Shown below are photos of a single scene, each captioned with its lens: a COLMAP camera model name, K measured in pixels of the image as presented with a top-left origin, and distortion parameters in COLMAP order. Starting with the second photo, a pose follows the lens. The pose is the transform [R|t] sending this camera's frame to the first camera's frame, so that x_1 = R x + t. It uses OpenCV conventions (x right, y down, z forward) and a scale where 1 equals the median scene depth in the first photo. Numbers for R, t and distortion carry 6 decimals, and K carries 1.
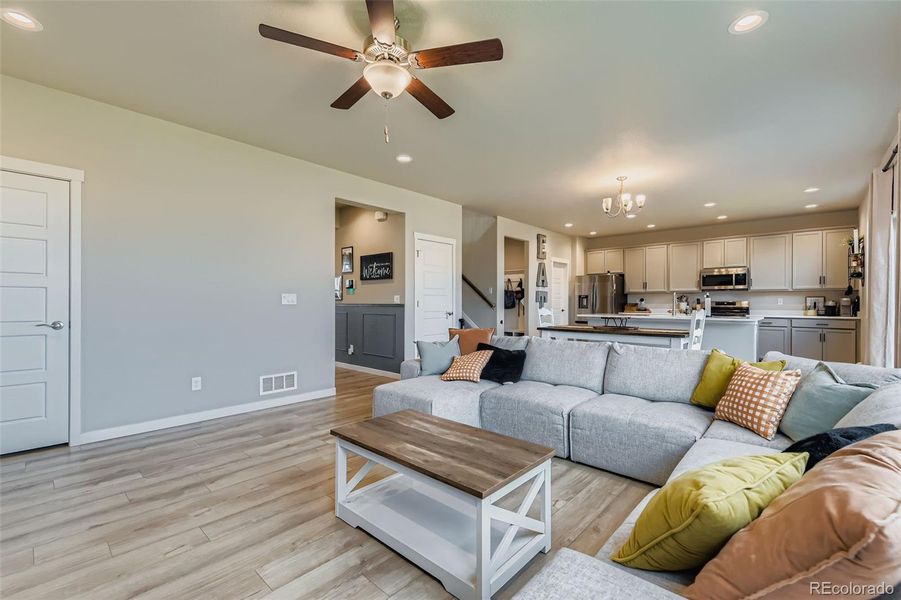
lens RADIAL K [[386.4, 0, 453.5], [0, 386.4, 302.9], [0, 0, 1]] dist [0.013364, -0.005310]
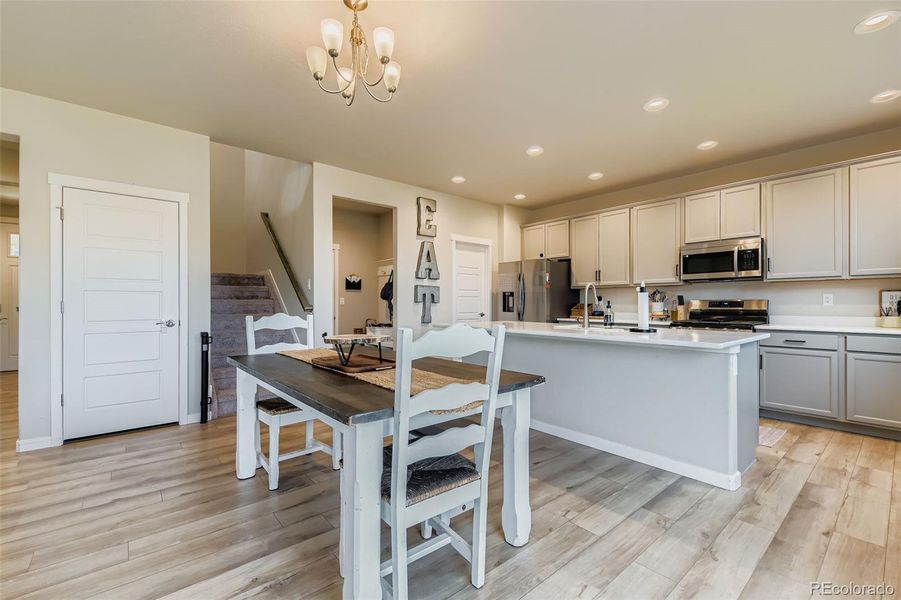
lens RADIAL K [[386.4, 0, 454.7], [0, 386.4, 303.7], [0, 0, 1]] dist [0.013364, -0.005310]
pose [[0.992114, -0.003346, -0.125297, 0.373204], [0.003348, 0.999994, -0.000191, -0.000061], [0.125297, -0.000230, 0.992119, 0.380850]]
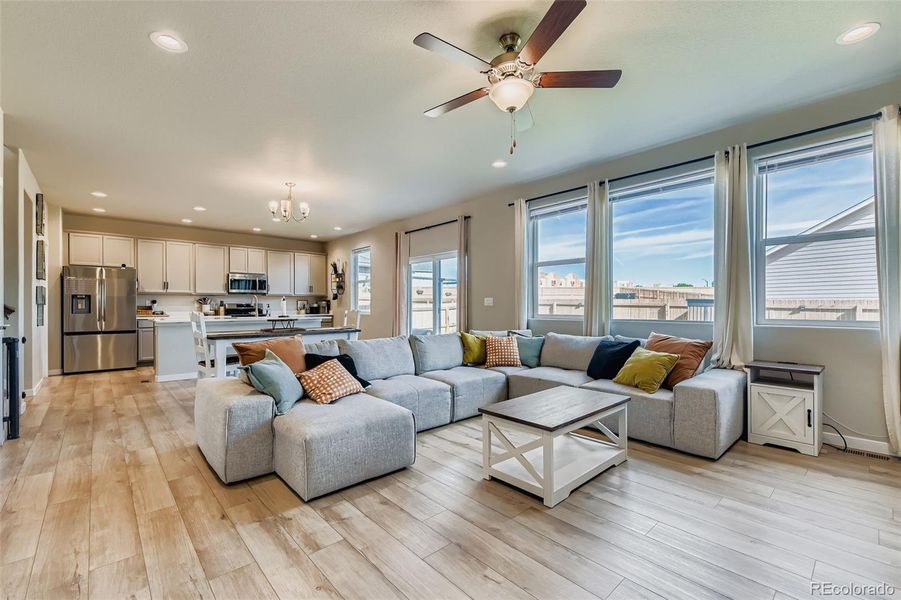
lens RADIAL K [[386.4, 0, 455.1], [0, 386.4, 303.0], [0, 0, 1]] dist [0.013364, -0.005310]
pose [[0.085922, 0.002513, 0.996299, -0.352890], [0.003677, 0.999989, -0.002840, -0.000609], [-0.996295, 0.003908, 0.085911, 0.300733]]
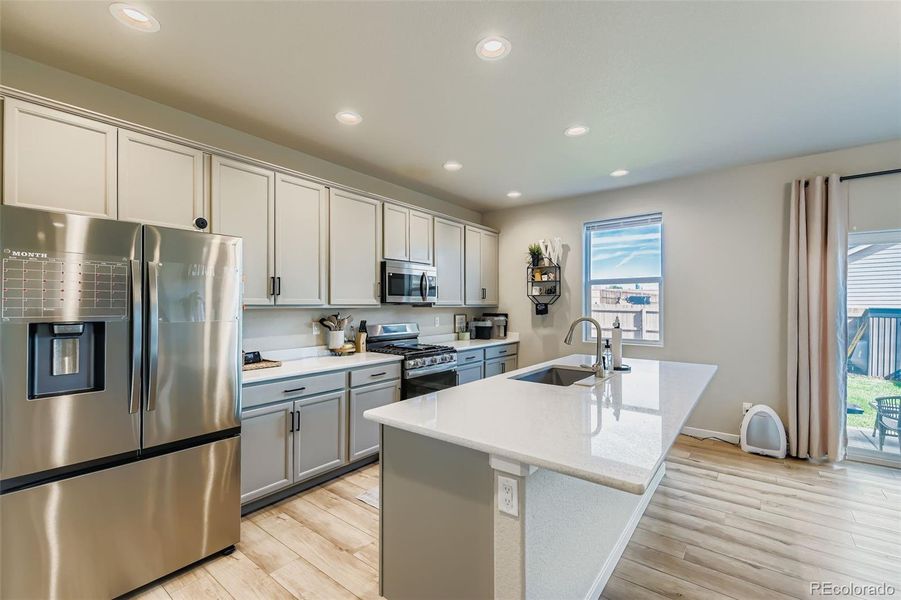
lens RADIAL K [[386.4, 0, 453.1], [0, 386.4, 305.1], [0, 0, 1]] dist [0.013364, -0.005310]
pose [[-0.078633, -0.003786, 0.996896, 0.159355], [-0.001754, 0.999992, 0.003659, -0.032934], [-0.996902, -0.001461, -0.078639, 0.951607]]
